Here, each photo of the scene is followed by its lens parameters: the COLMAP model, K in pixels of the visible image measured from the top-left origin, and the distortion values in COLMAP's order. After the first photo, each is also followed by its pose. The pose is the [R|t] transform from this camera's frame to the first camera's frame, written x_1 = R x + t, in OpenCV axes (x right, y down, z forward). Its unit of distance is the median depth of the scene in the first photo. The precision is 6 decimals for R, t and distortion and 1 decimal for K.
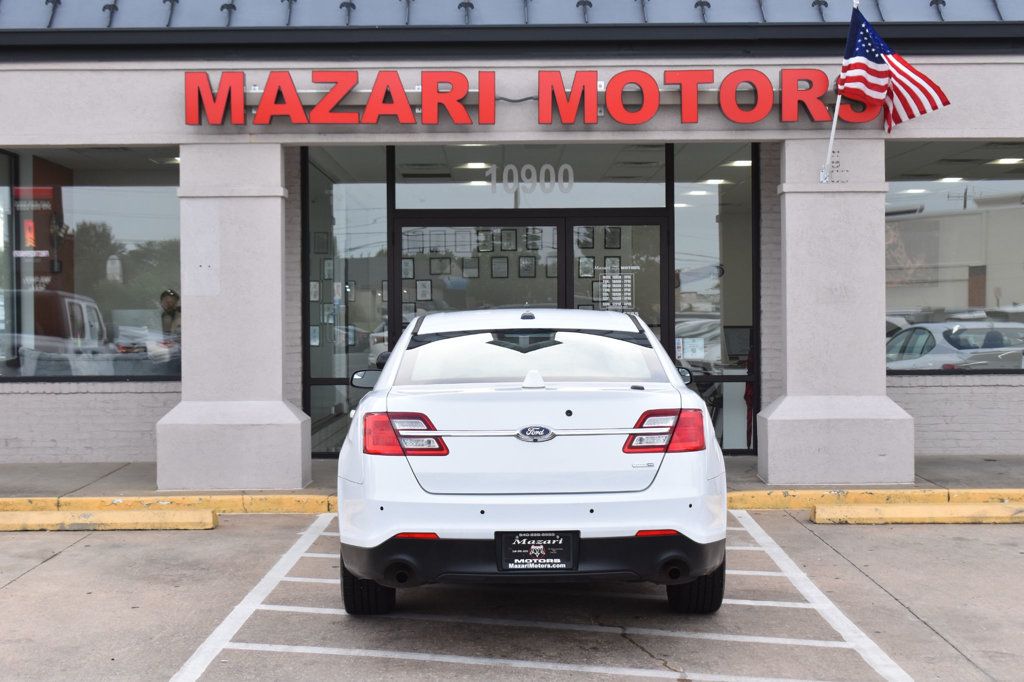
lens RADIAL K [[1522.7, 0, 510.0], [0, 1522.7, 346.9], [0, 0, 1]] dist [-0.042906, 0.000000]
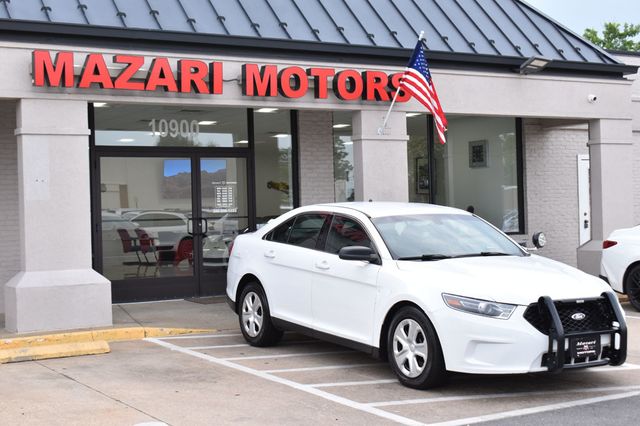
lens RADIAL K [[1022.2, 0, 319.7], [0, 1022.2, 211.7], [0, 0, 1]] dist [0.013698, 0.000000]
pose [[0.850251, -0.014948, 0.526165, -0.495226], [0.028985, 0.999410, -0.018445, 0.003356], [-0.525579, 0.030934, 0.850182, 0.007467]]
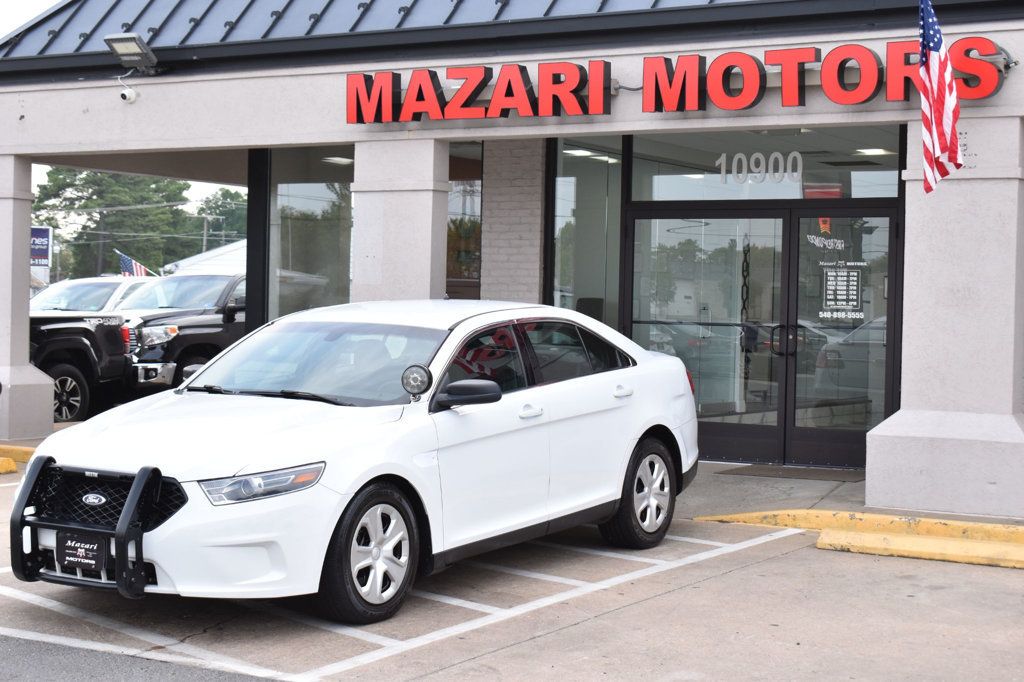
lens RADIAL K [[1779.2, 0, 510.2], [0, 1779.2, 332.7], [0, 0, 1]] dist [-0.042666, 0.000000]
pose [[0.849656, 0.032395, -0.526341, 0.535165], [-0.037062, 0.999312, 0.001678, -0.005927], [0.526033, 0.018082, 0.850272, 0.000118]]
